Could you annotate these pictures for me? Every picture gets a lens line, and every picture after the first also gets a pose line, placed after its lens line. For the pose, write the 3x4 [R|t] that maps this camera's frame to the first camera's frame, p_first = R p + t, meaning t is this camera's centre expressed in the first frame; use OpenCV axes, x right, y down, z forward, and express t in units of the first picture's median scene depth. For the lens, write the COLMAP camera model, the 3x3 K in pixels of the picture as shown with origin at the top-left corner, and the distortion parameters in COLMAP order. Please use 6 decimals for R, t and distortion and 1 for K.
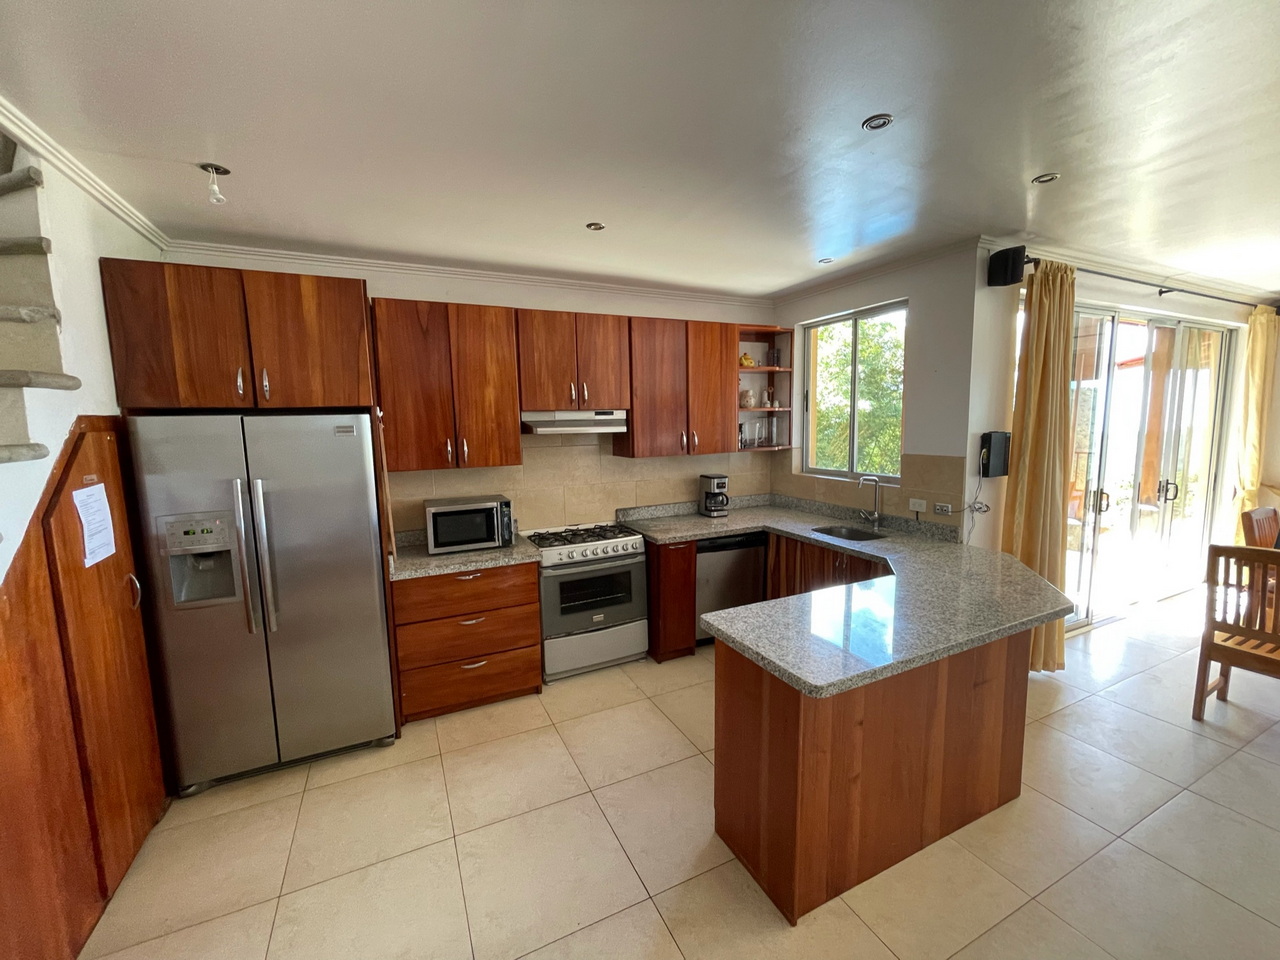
lens RADIAL K [[518.5, 0, 635.6], [0, 518.5, 477.4], [0, 0, 1]] dist [-0.000525, -0.000417]
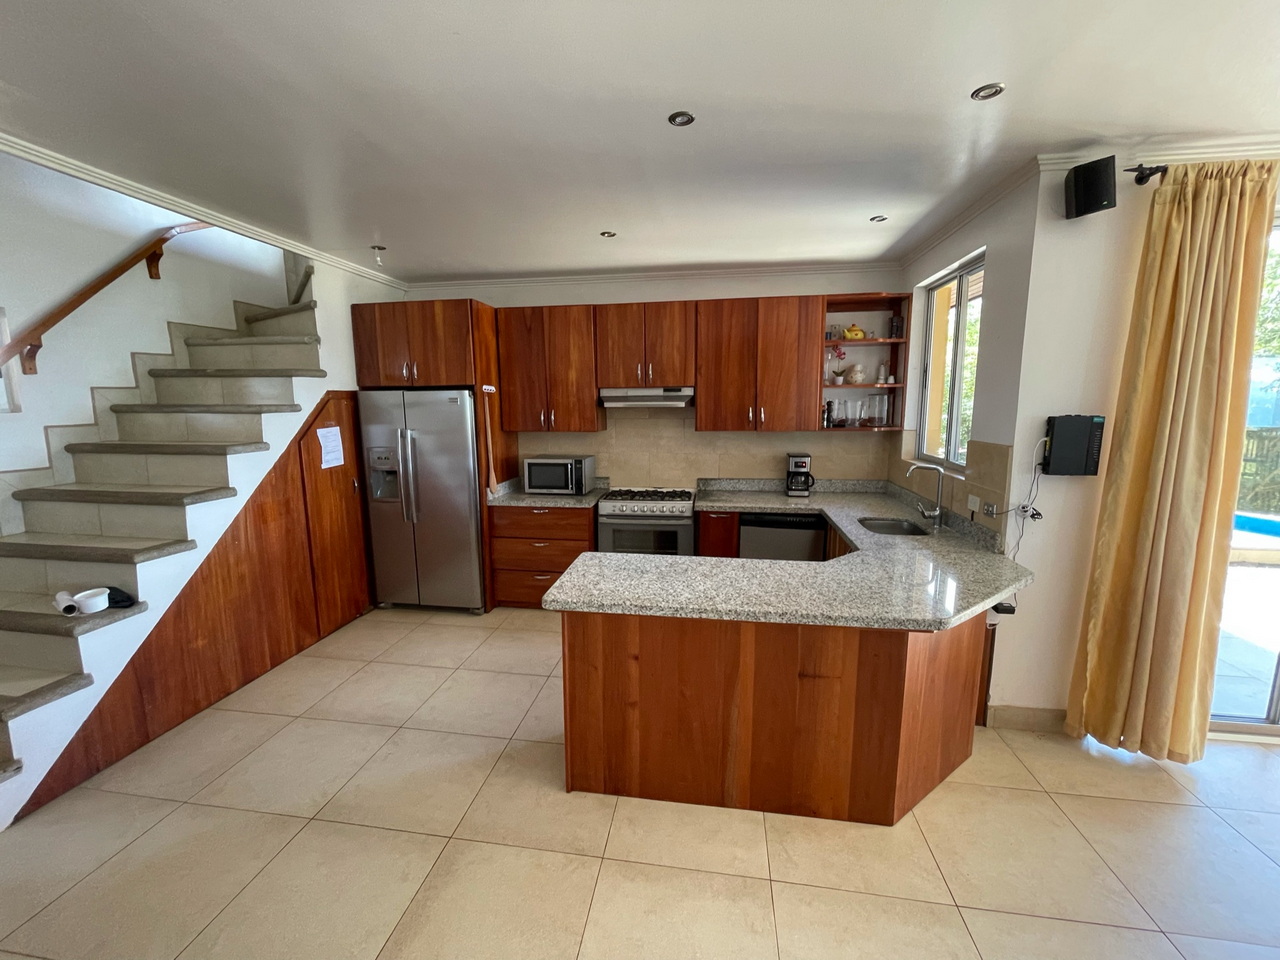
lens RADIAL K [[518.5, 0, 635.6], [0, 518.5, 477.4], [0, 0, 1]] dist [-0.000525, -0.000417]
pose [[0.824021, 0.094458, -0.558629, 0.595914], [-0.070625, 0.995439, 0.064141, -0.001728], [0.562140, -0.013400, 0.826934, 0.024644]]
